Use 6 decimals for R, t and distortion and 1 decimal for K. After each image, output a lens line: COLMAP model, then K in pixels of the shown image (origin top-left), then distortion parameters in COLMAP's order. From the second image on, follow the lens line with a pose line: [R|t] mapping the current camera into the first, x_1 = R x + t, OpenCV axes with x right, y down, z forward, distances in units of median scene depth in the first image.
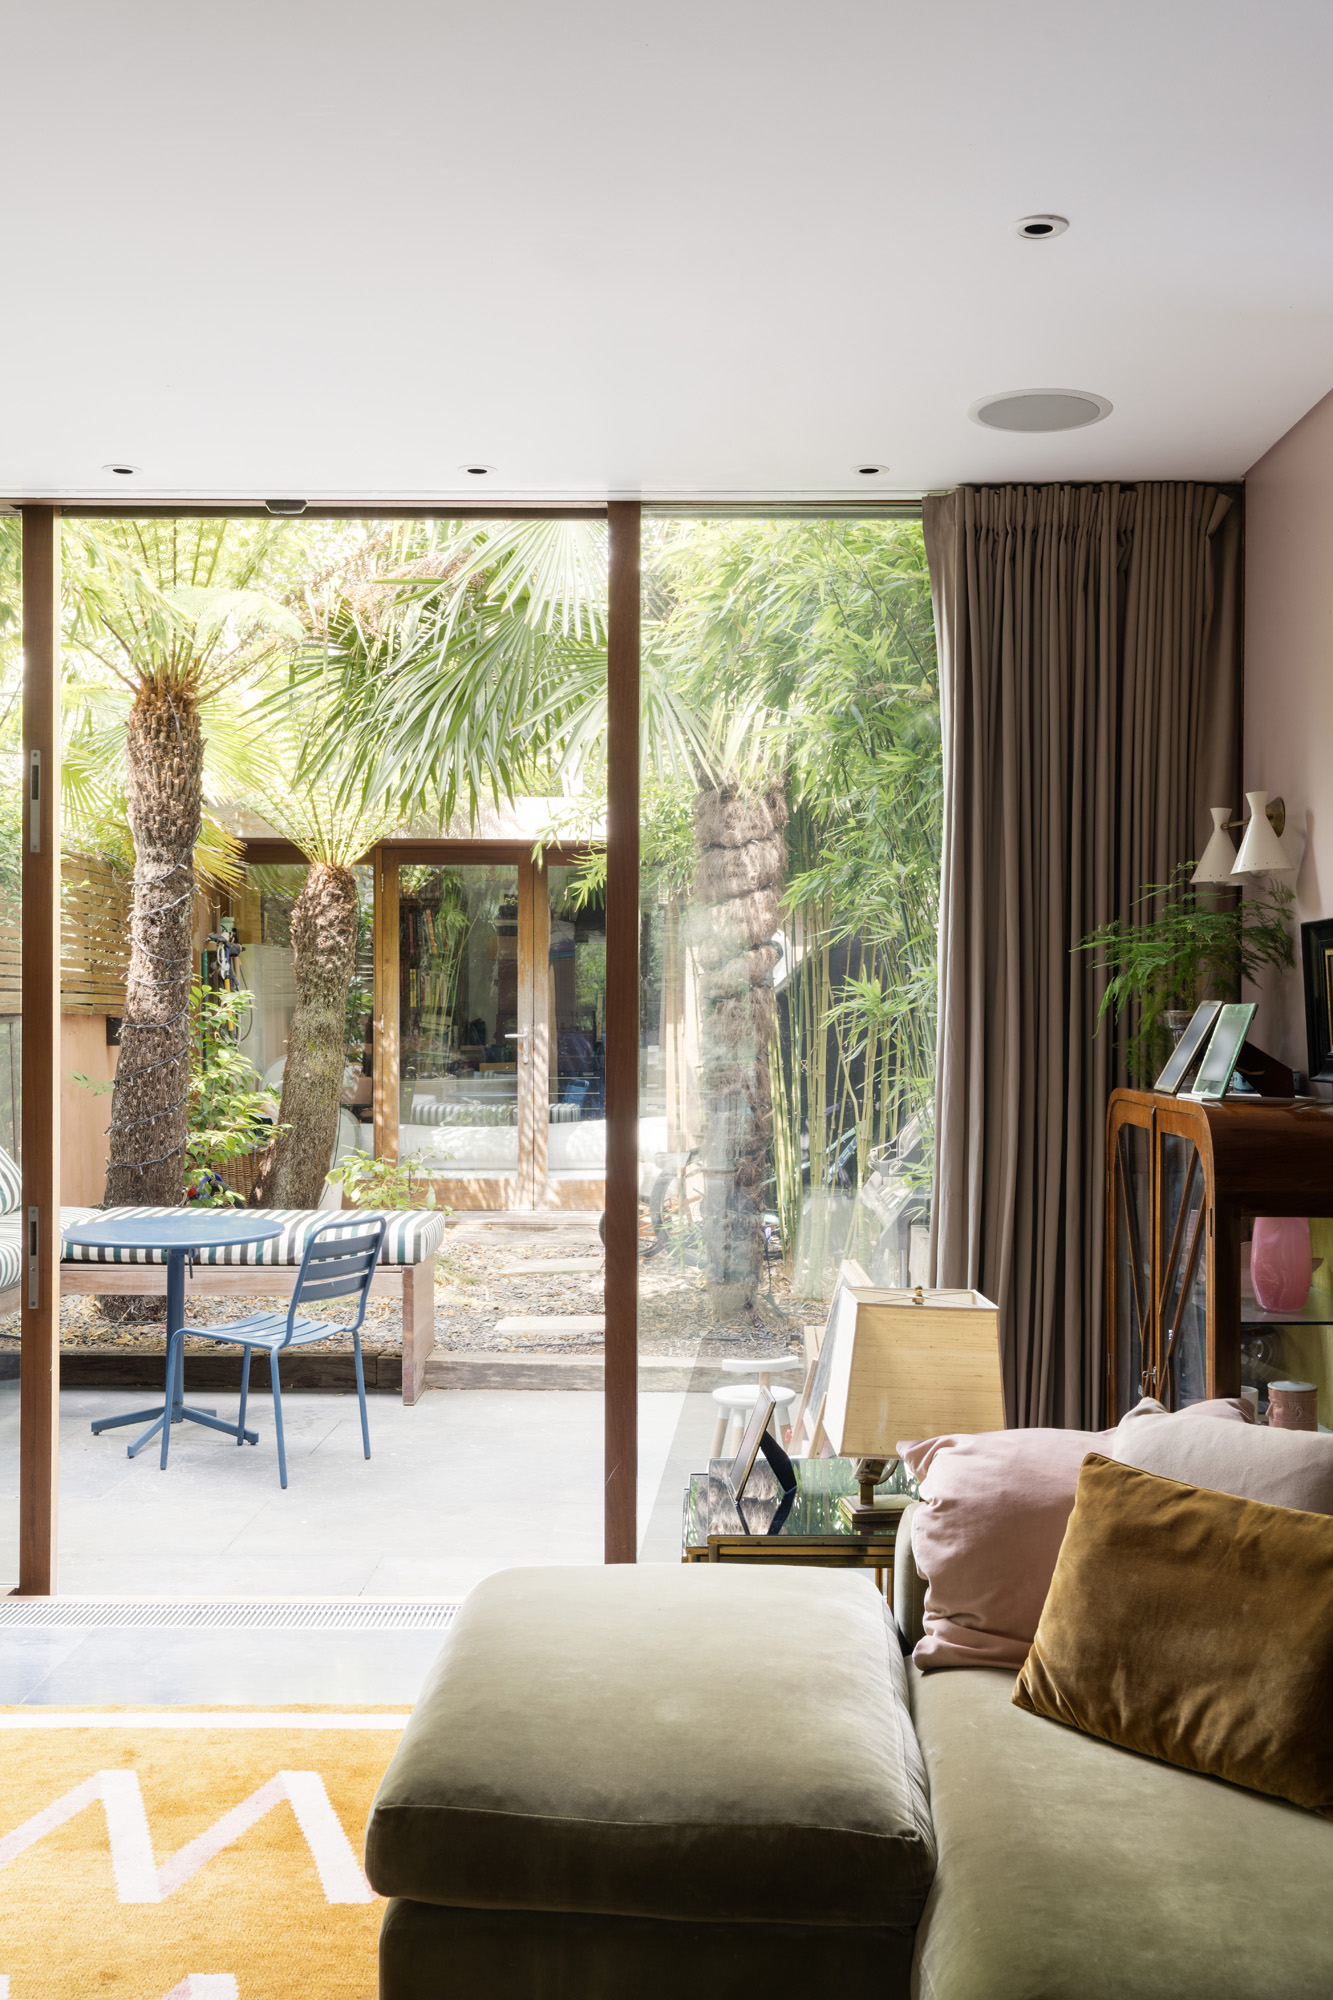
lens RADIAL K [[1894.2, 0, 666.3], [0, 1894.2, 1006.5], [0, 0, 1]] dist [-0.012864, 0.000000]
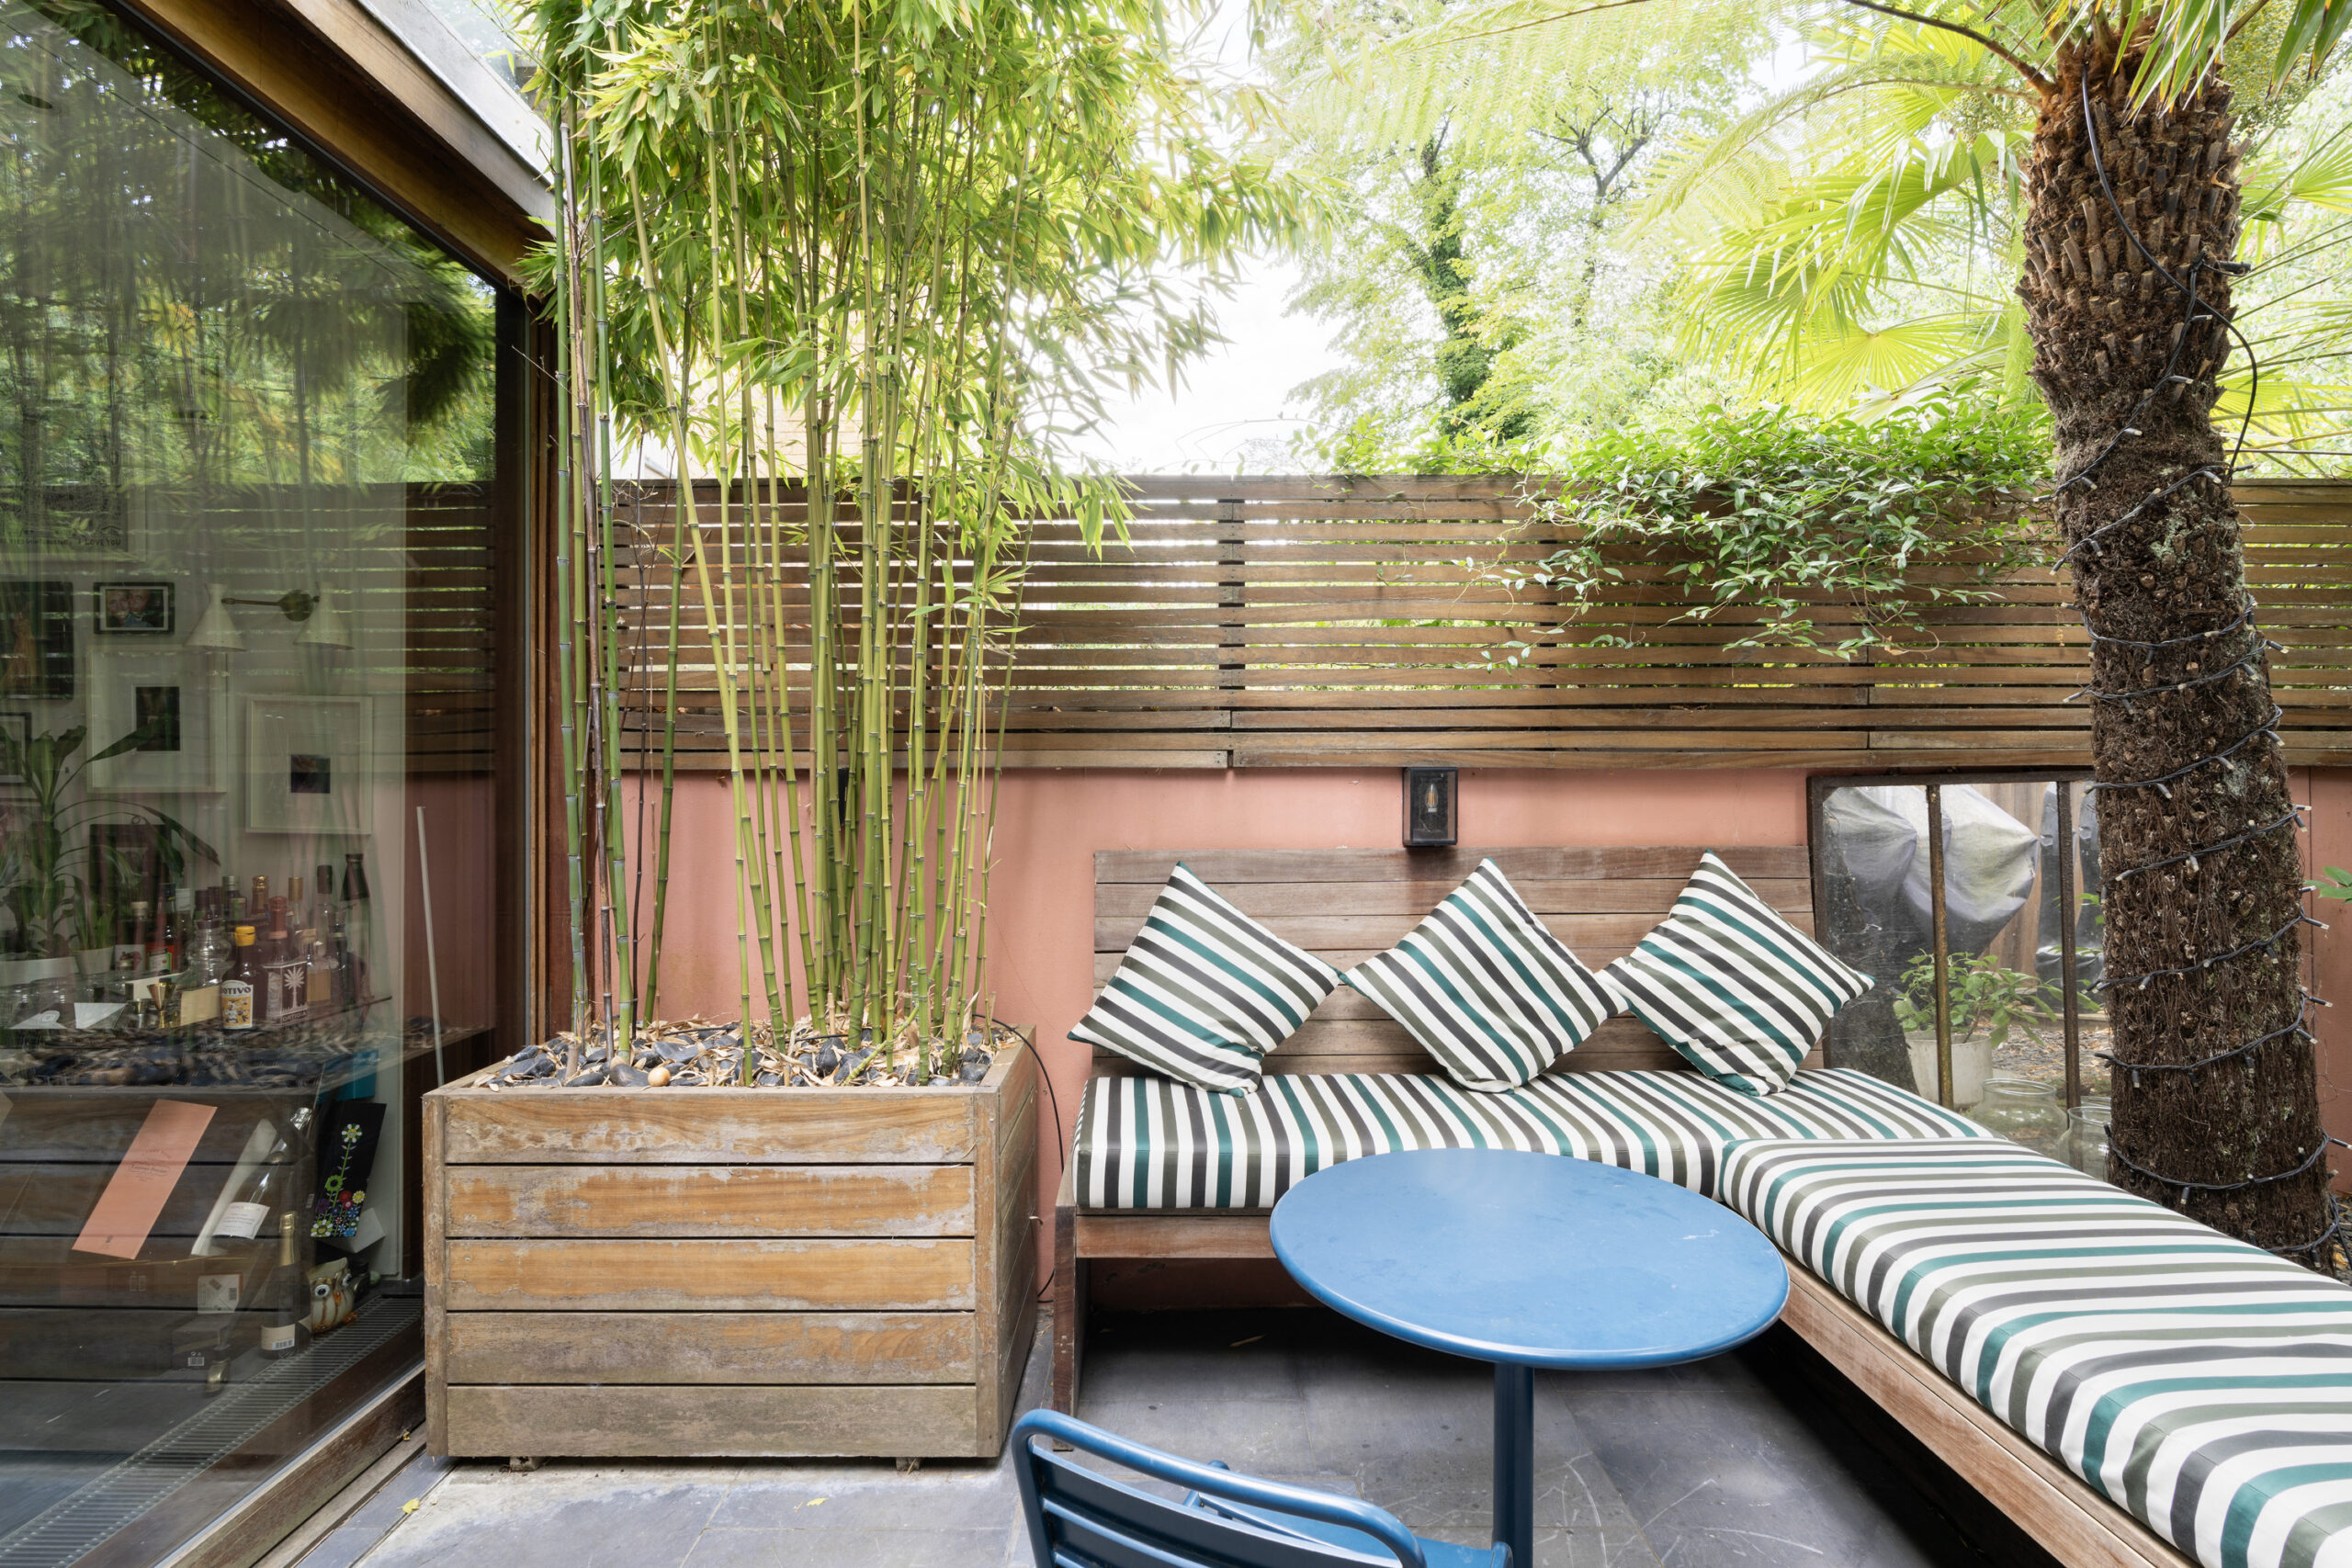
lens RADIAL K [[1043.7, 0, 1173.4], [0, 1043.7, 785.6], [0, 0, 1]] dist [-0.009918, -0.000130]
pose [[0.016002, -0.008364, -0.999837, -0.012267], [0.002627, 0.999962, -0.008323, 0.012036], [0.999869, -0.002494, 0.016024, 0.747974]]
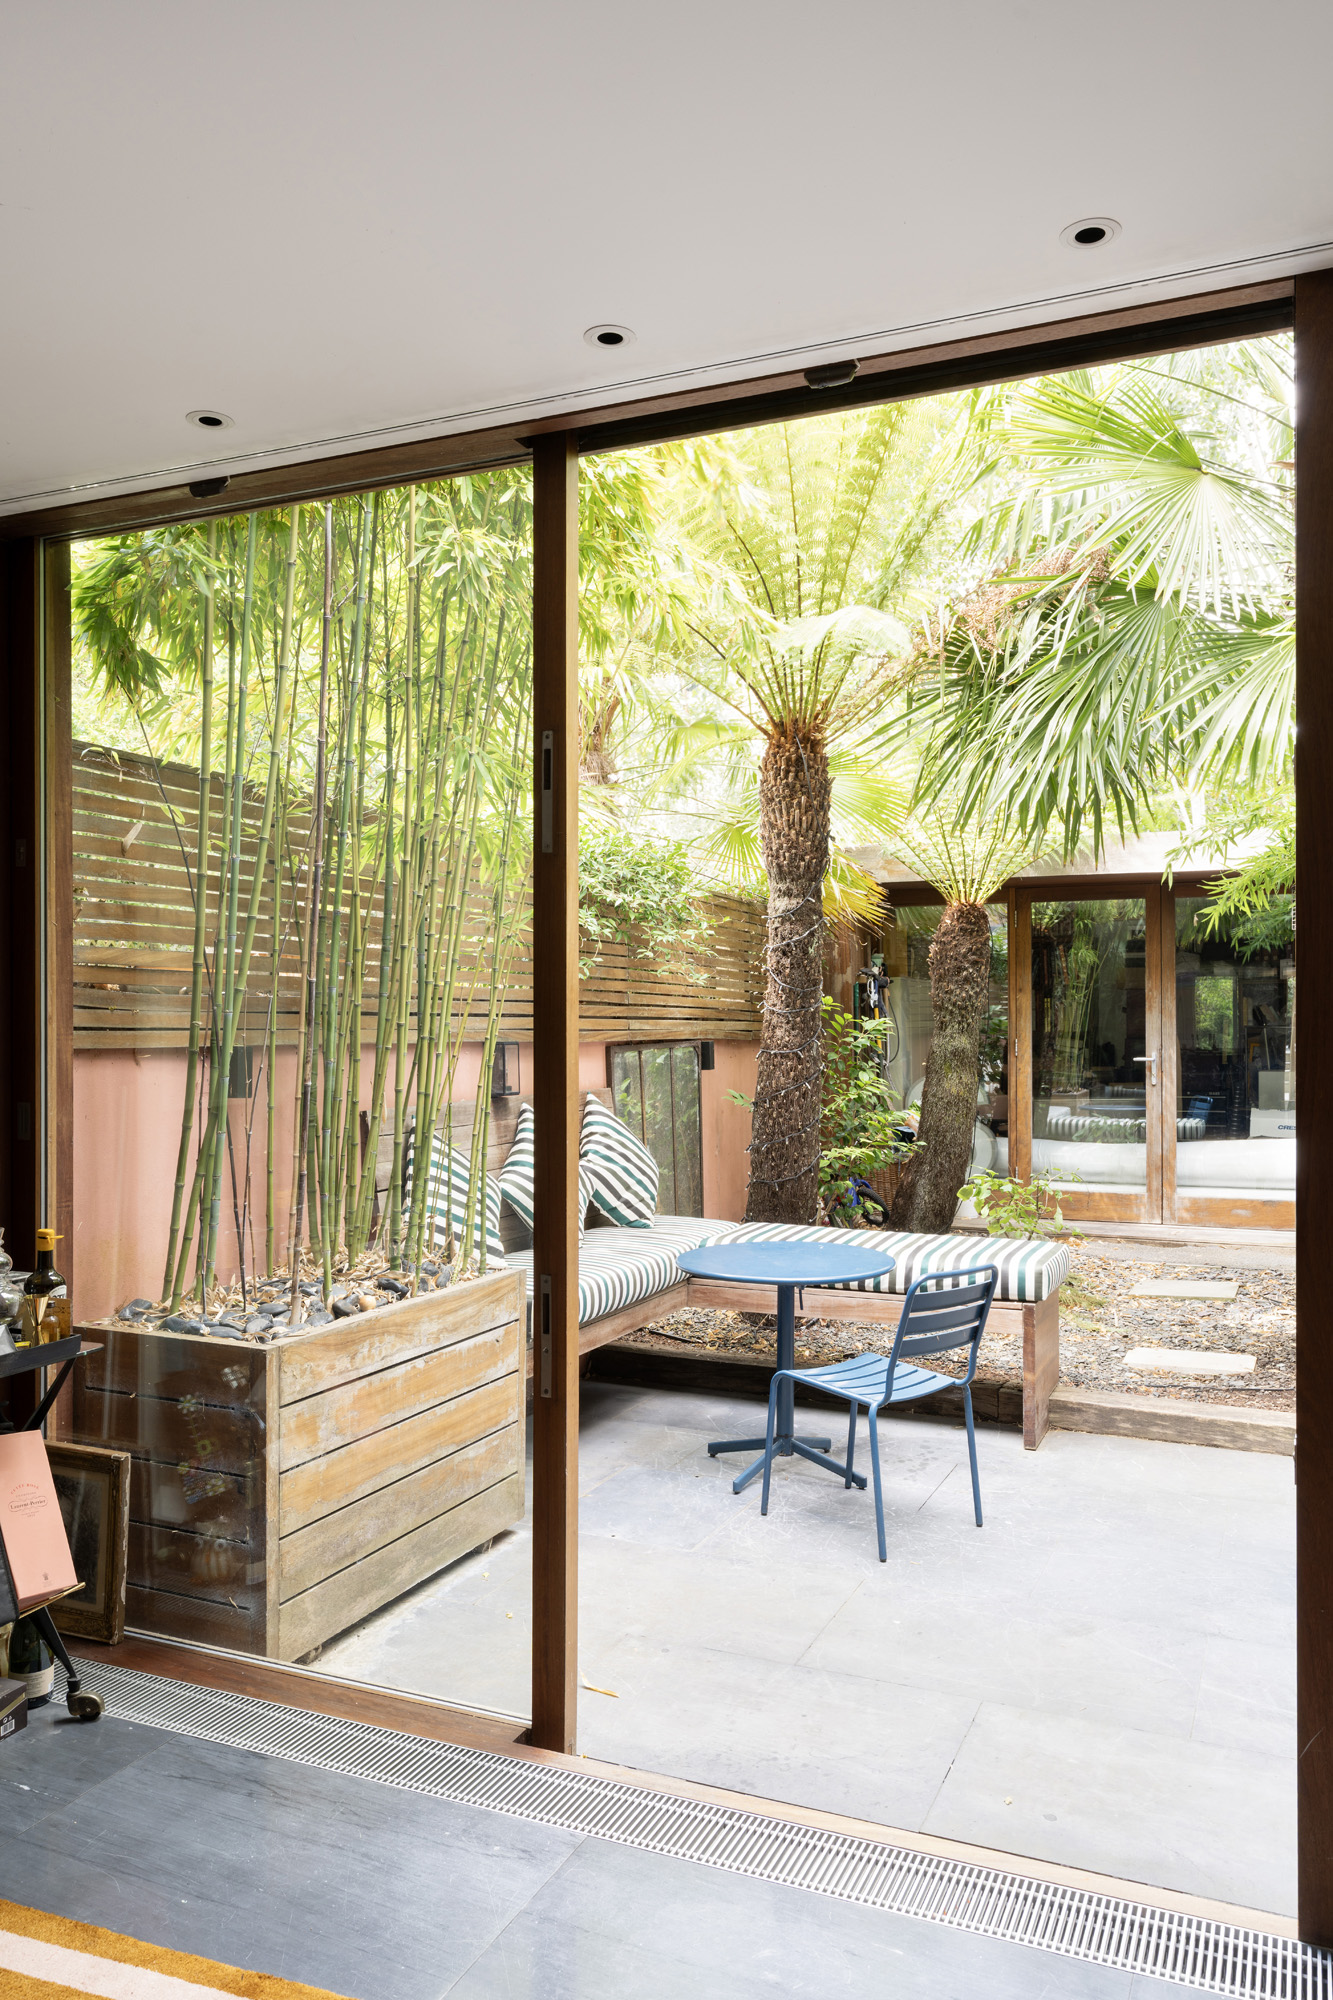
lens RADIAL K [[1448.1, 0, 661.9], [0, 1448.1, 1029.1], [0, 0, 1]] dist [-0.004754, 0.006088]
pose [[0.921425, -0.004897, -0.388526, -0.019623], [0.004212, 0.999988, -0.002616, -0.000486], [0.388534, 0.000774, 0.921434, 0.222589]]
